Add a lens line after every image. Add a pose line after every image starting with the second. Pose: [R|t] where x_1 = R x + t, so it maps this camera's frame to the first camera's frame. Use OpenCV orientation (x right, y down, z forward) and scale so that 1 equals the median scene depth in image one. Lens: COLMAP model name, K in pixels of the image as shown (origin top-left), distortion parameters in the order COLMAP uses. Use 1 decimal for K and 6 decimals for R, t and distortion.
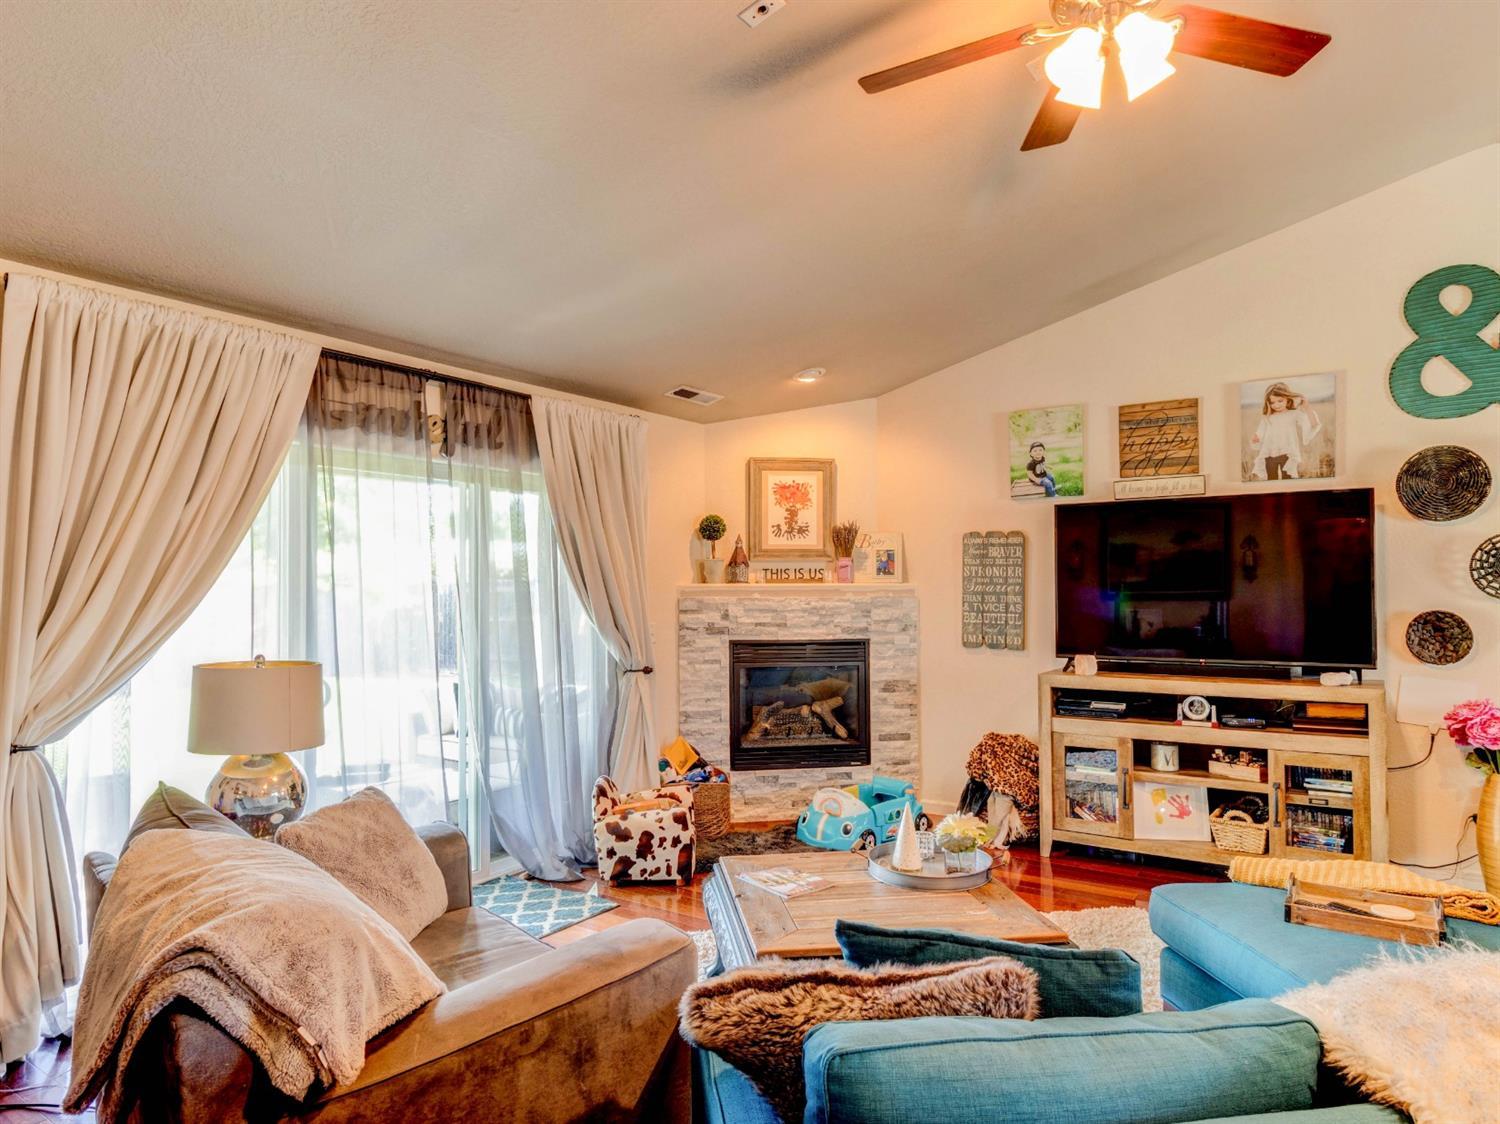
lens RADIAL K [[869.2, 0, 750.0], [0, 869.2, 562.0], [0, 0, 1]] dist [0.003090, -0.001134]
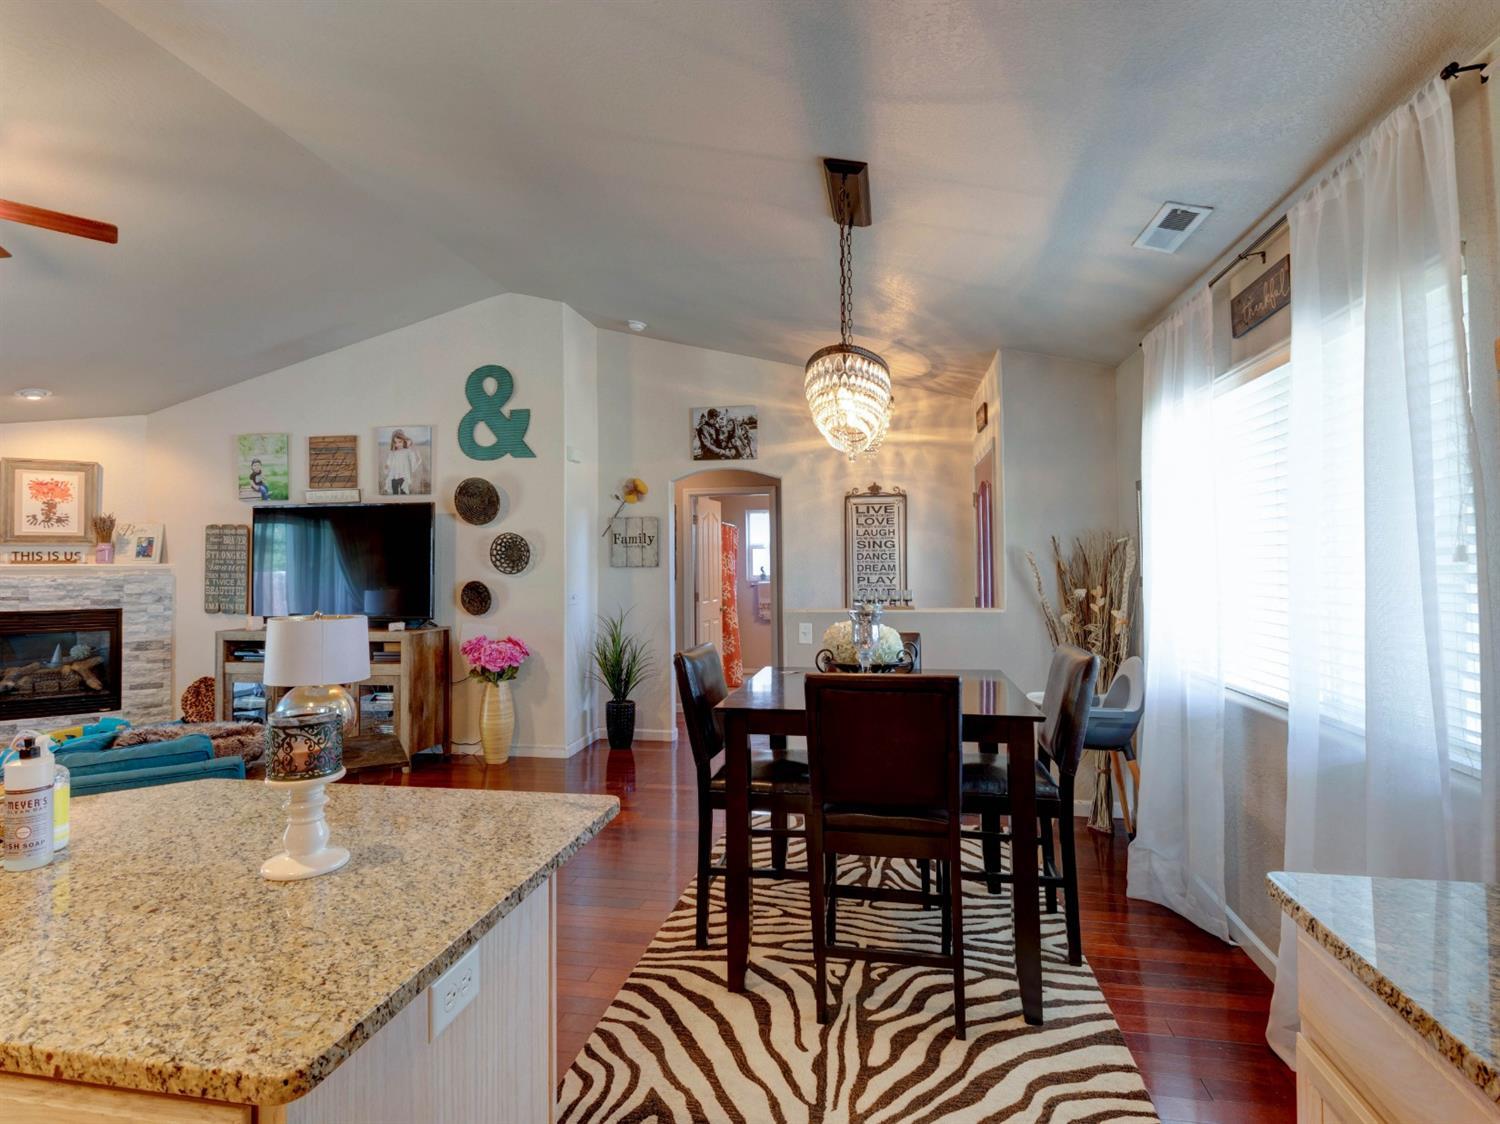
lens RADIAL K [[734.5, 0, 751.2], [0, 734.5, 539.8], [0, 0, 1]] dist [0.000800, 0.000018]
pose [[0.917976, 0.013184, 0.396417, 0.556237], [-0.009962, 0.999899, -0.010184, -0.008548], [-0.396511, 0.005399, 0.918014, -0.331290]]
